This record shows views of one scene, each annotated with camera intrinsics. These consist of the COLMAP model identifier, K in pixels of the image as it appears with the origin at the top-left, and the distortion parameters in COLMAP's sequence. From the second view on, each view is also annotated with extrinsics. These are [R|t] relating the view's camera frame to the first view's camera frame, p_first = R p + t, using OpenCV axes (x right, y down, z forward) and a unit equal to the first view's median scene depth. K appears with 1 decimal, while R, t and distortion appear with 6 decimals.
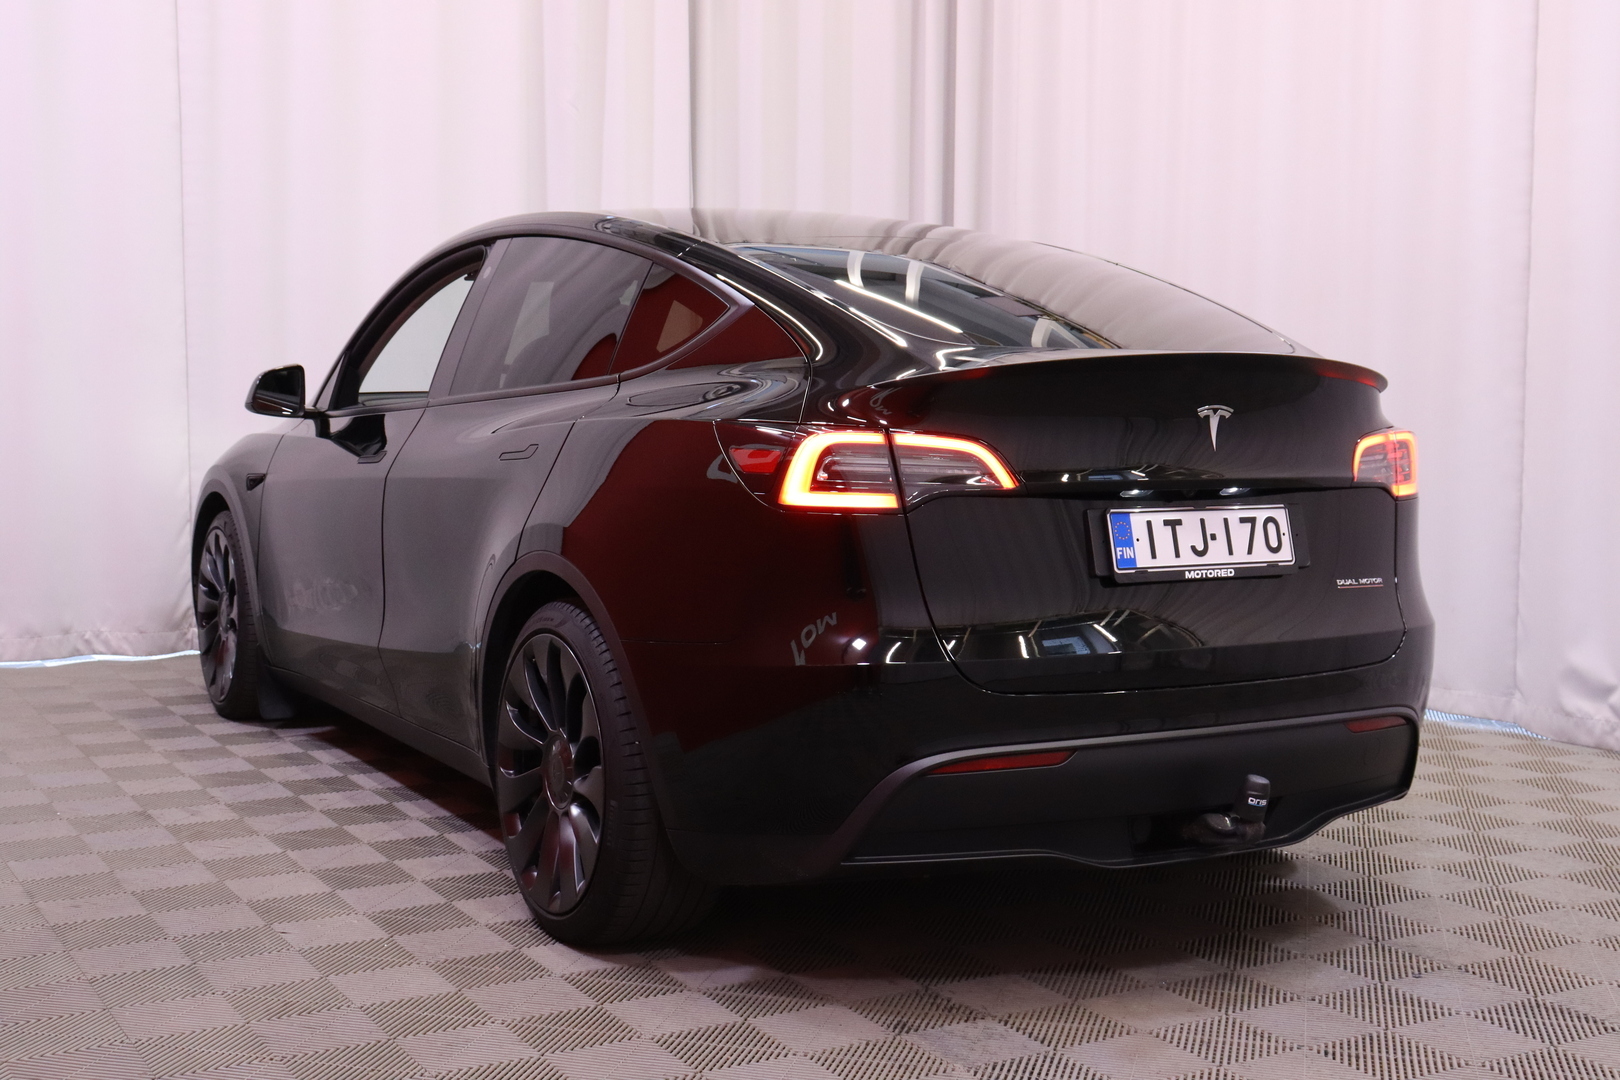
lens RADIAL K [[2014.7, 0, 810.0], [0, 2014.7, 540.0], [0, 0, 1]] dist [-0.008798, 0.018785]
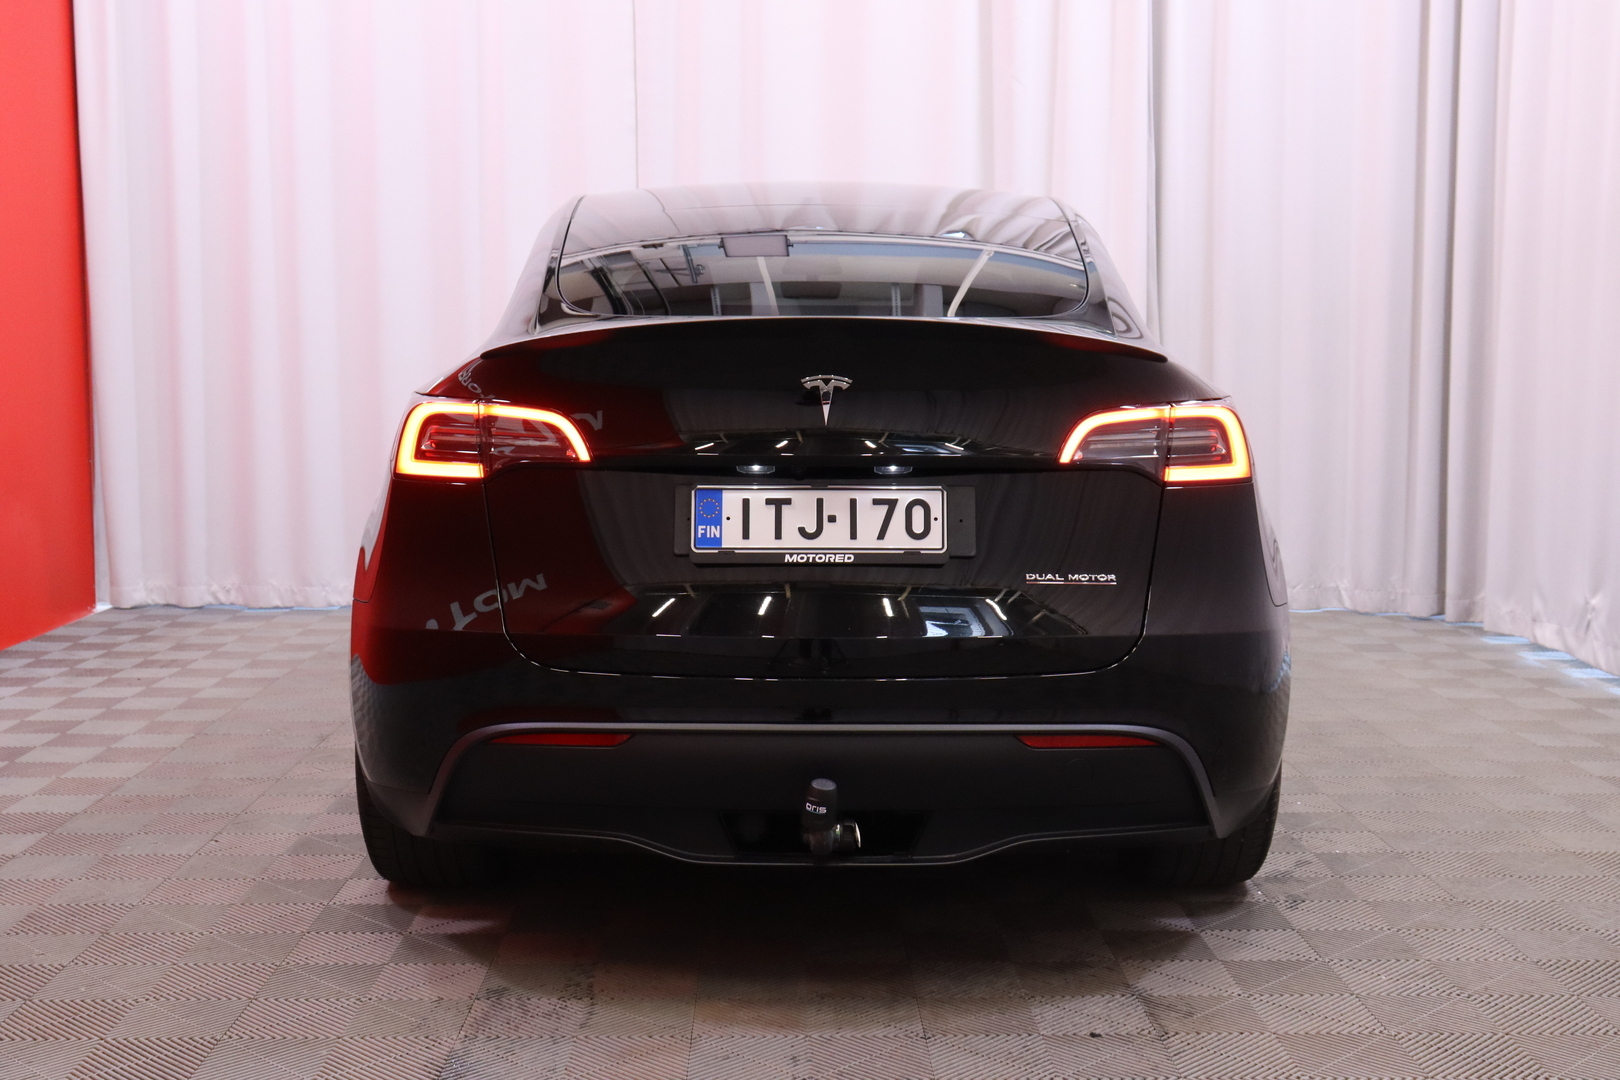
lens RADIAL K [[2014.7, 0, 810.0], [0, 2014.7, 540.0], [0, 0, 1]] dist [-0.008798, 0.018785]
pose [[0.868829, 0.039783, -0.493512, 0.650221], [-0.033641, 0.999206, 0.021323, -0.011231], [0.493969, -0.001924, 0.869478, 0.196266]]
